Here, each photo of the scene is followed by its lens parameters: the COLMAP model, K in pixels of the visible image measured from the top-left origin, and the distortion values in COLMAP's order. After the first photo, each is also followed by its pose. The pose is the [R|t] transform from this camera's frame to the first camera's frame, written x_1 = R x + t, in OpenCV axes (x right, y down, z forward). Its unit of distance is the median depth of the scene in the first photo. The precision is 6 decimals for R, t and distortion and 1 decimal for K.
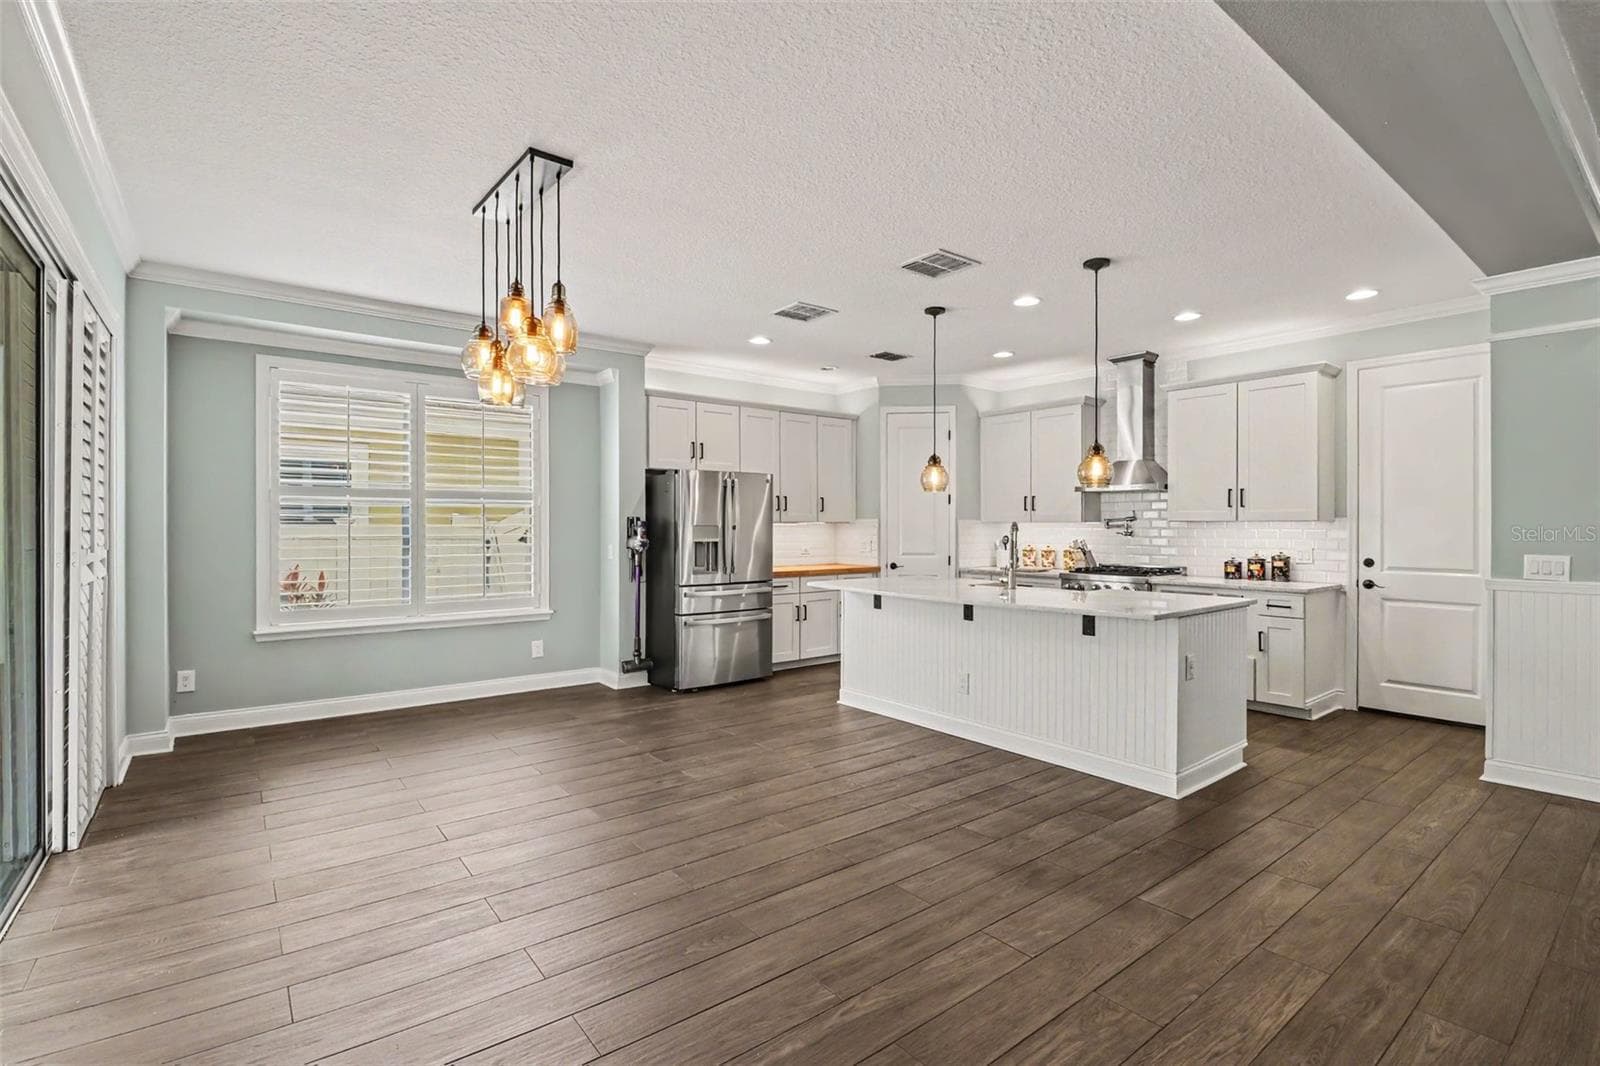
lens RADIAL K [[741.6, 0, 800.2], [0, 741.6, 524.9], [0, 0, 1]] dist [-0.009185, -0.006795]
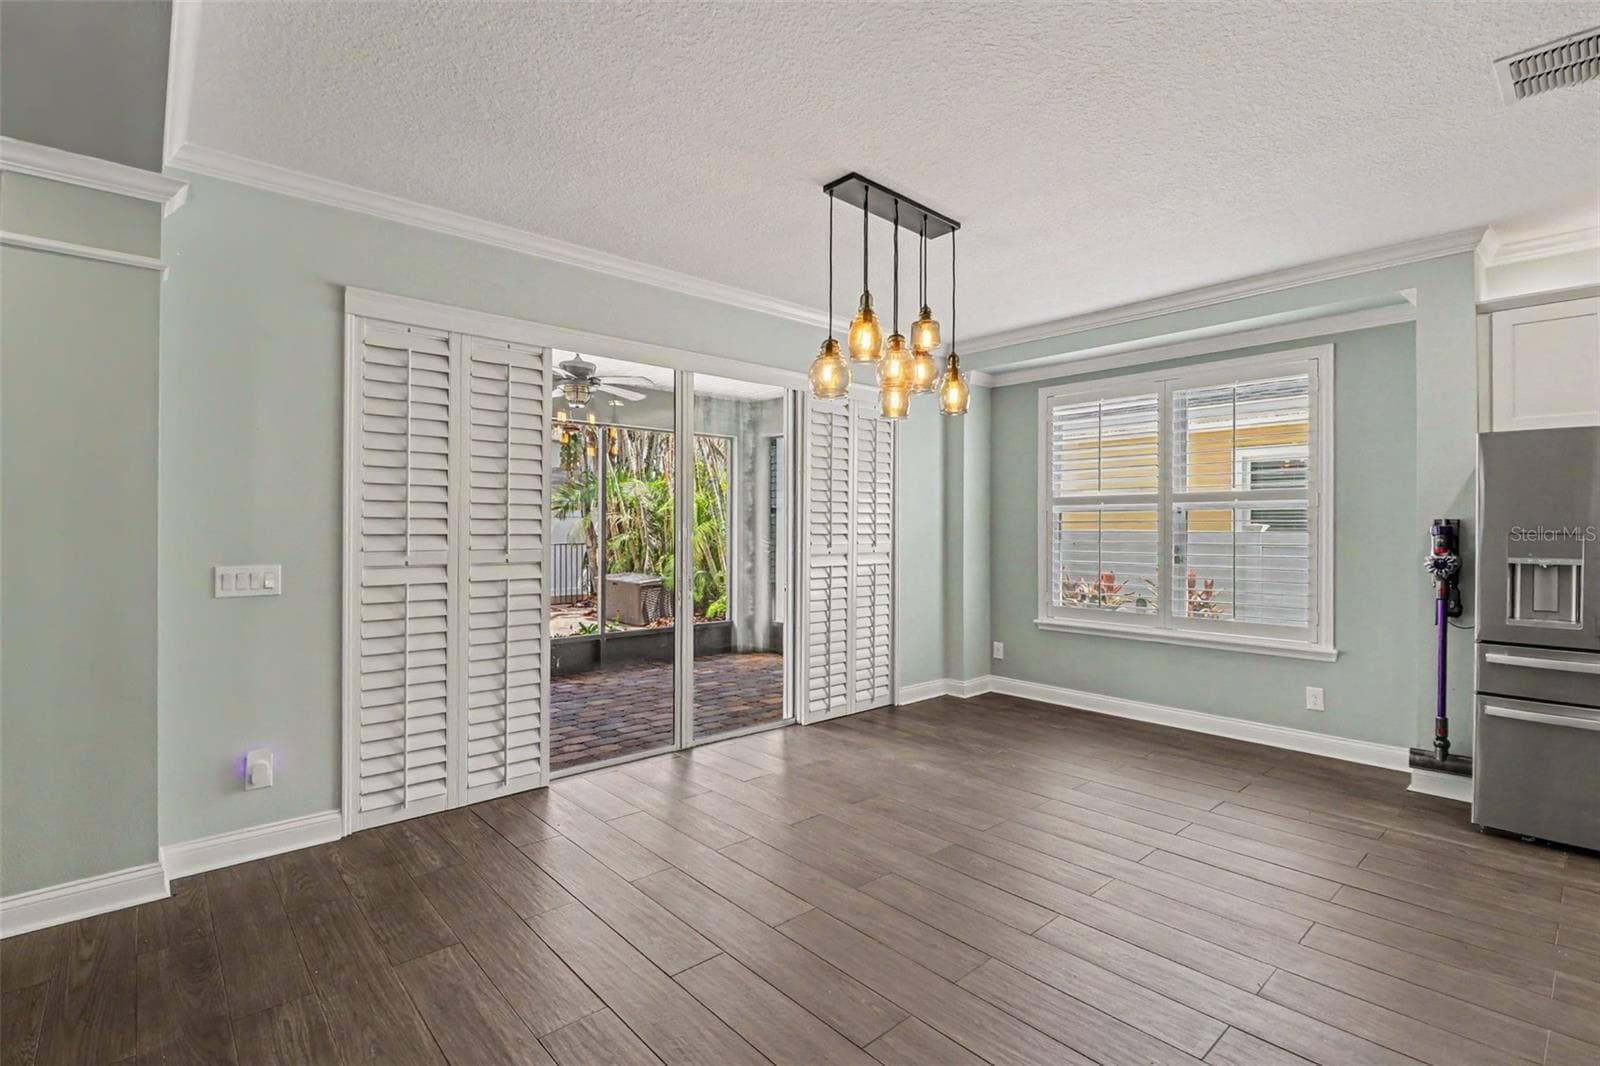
lens RADIAL K [[741.6, 0, 802.9], [0, 741.6, 529.2], [0, 0, 1]] dist [-0.009185, -0.006795]
pose [[0.066603, -0.000625, -0.997779, 0.369755], [-0.001198, 0.999999, -0.000707, -0.001703], [0.997779, 0.001242, 0.066602, 0.460118]]
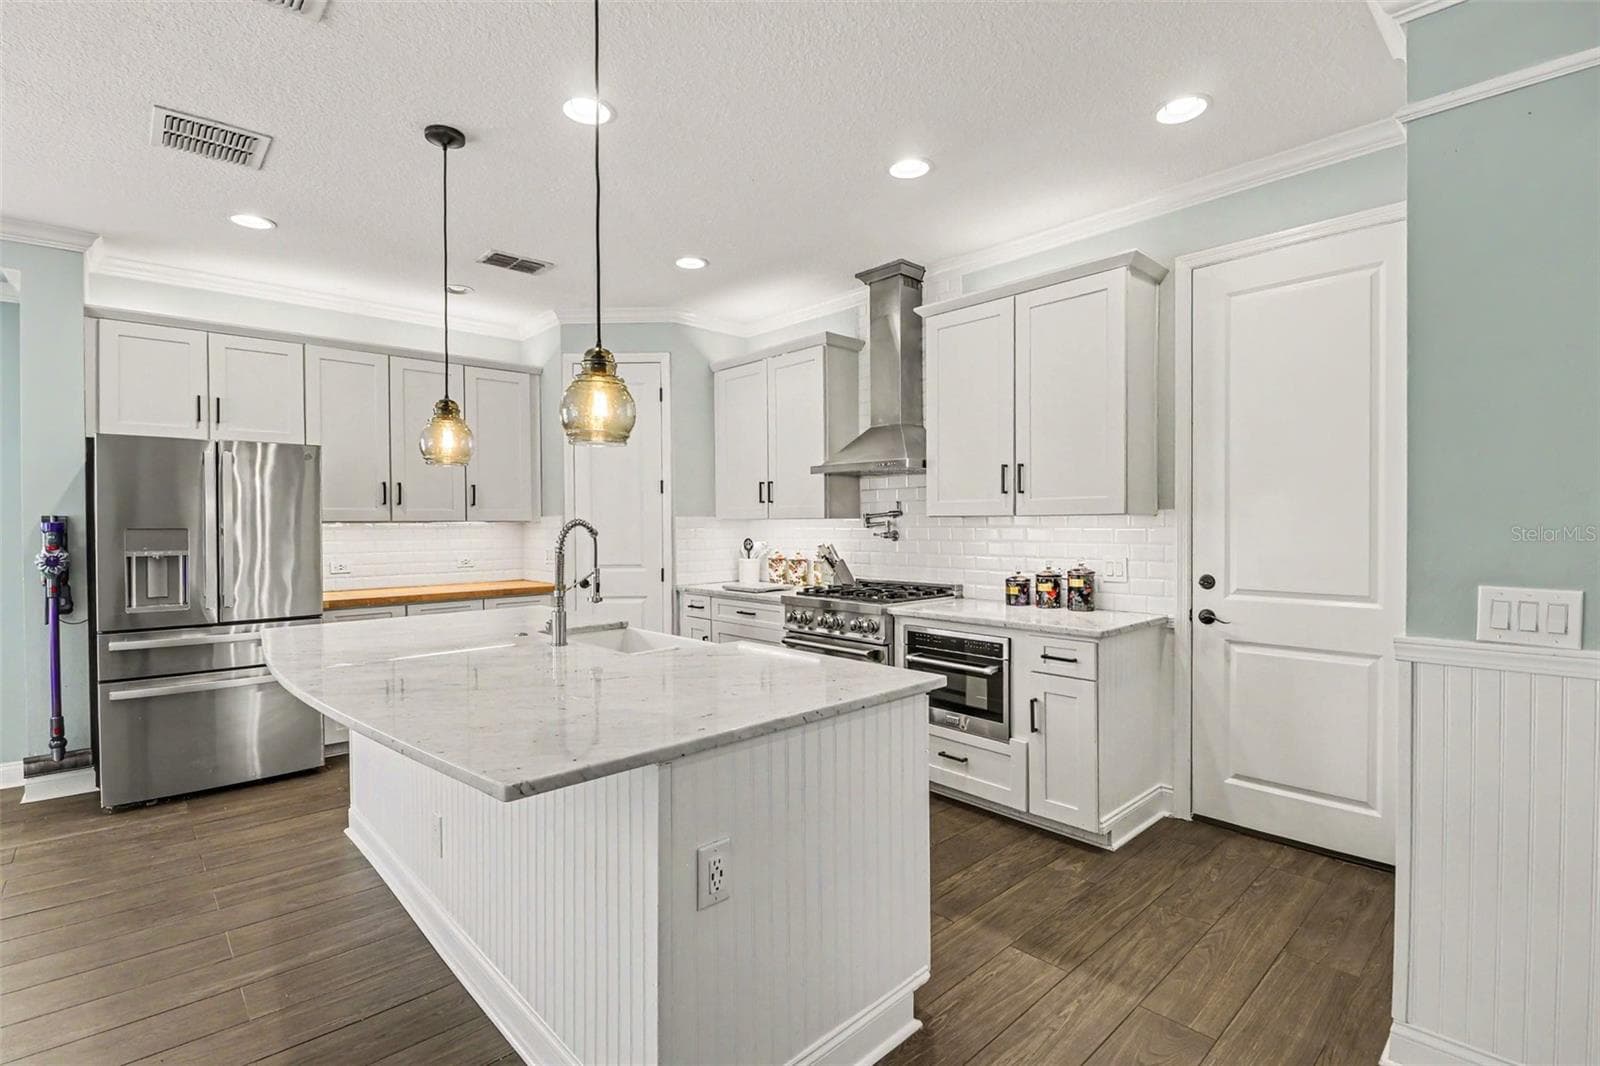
lens RADIAL K [[741.6, 0, 796.8], [0, 741.6, 530.2], [0, 0, 1]] dist [-0.009185, -0.006795]
pose [[0.996293, -0.008856, 0.085571, 0.349515], [0.007971, 0.999911, 0.010687, -0.000817], [-0.085658, -0.009965, 0.996275, 0.383328]]
